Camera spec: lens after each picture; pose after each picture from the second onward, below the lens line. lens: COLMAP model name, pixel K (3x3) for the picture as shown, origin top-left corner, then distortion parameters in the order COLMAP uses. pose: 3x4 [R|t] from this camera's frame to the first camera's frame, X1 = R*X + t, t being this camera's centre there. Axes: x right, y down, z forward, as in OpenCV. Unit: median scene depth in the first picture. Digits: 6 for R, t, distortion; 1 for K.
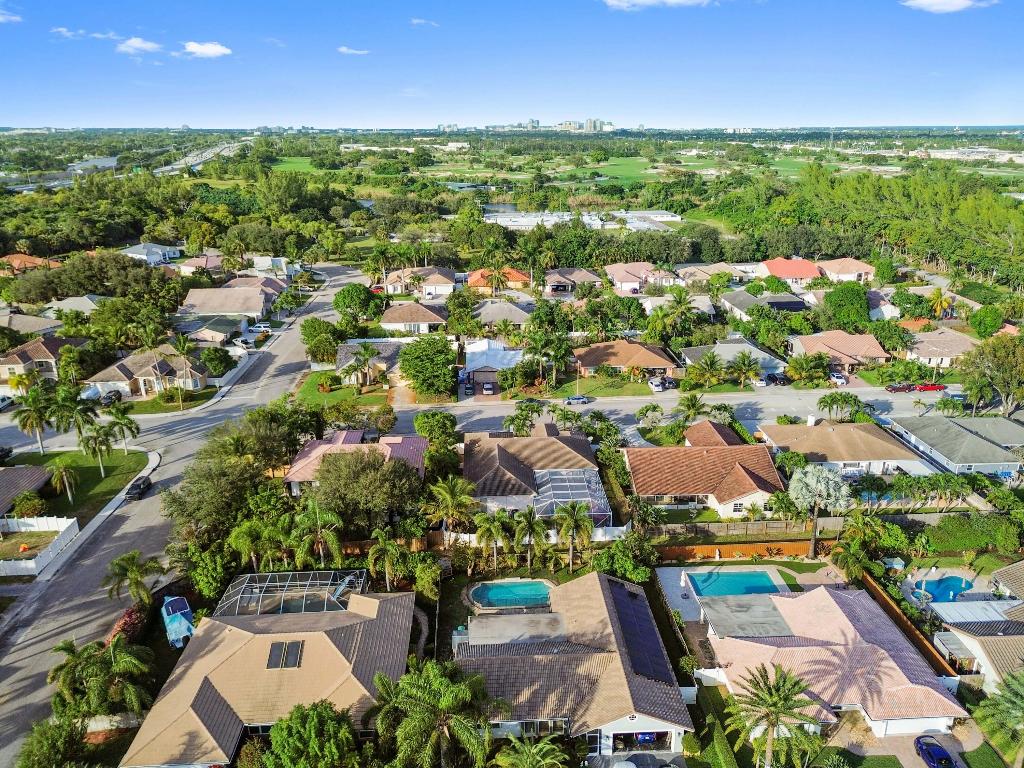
lens RADIAL K [[725.3, 0, 512.0], [0, 725.3, 384.0], [0, 0, 1]] dist [-0.000583, 0.000221]
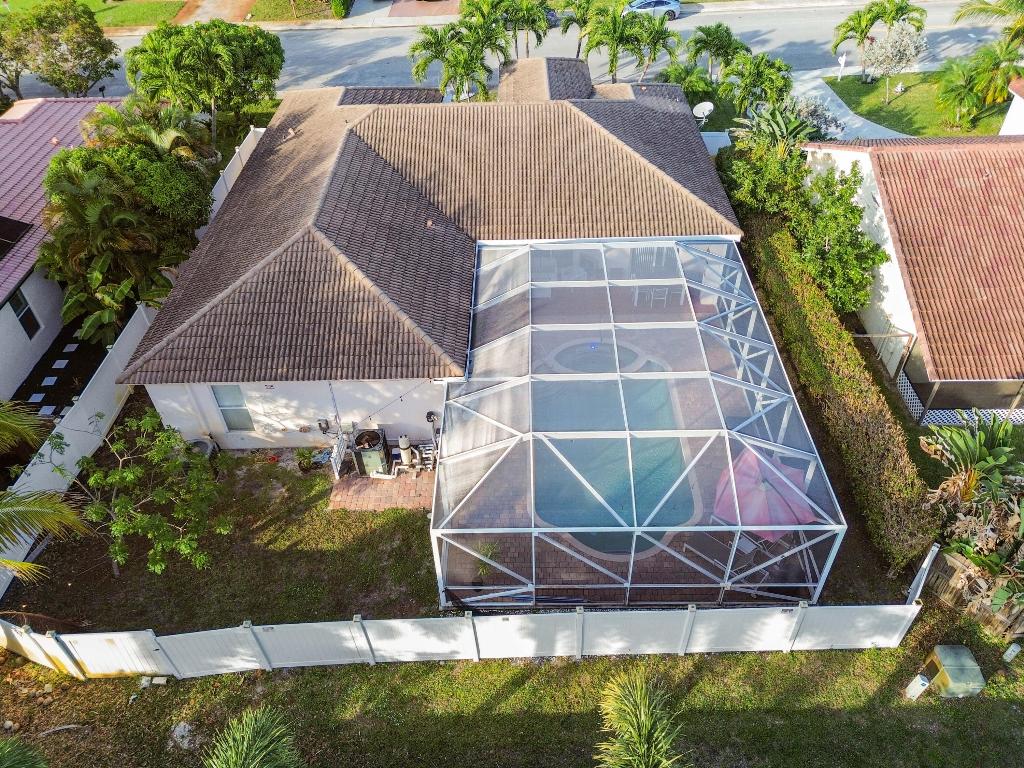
lens RADIAL K [[725.3, 0, 512.0], [0, 725.3, 384.0], [0, 0, 1]] dist [-0.000583, 0.000221]
pose [[0.997562, 0.017475, -0.067557, 0.053029], [0.011564, 0.913348, 0.407017, 0.055970], [0.068815, -0.406806, 0.910919, 0.677978]]
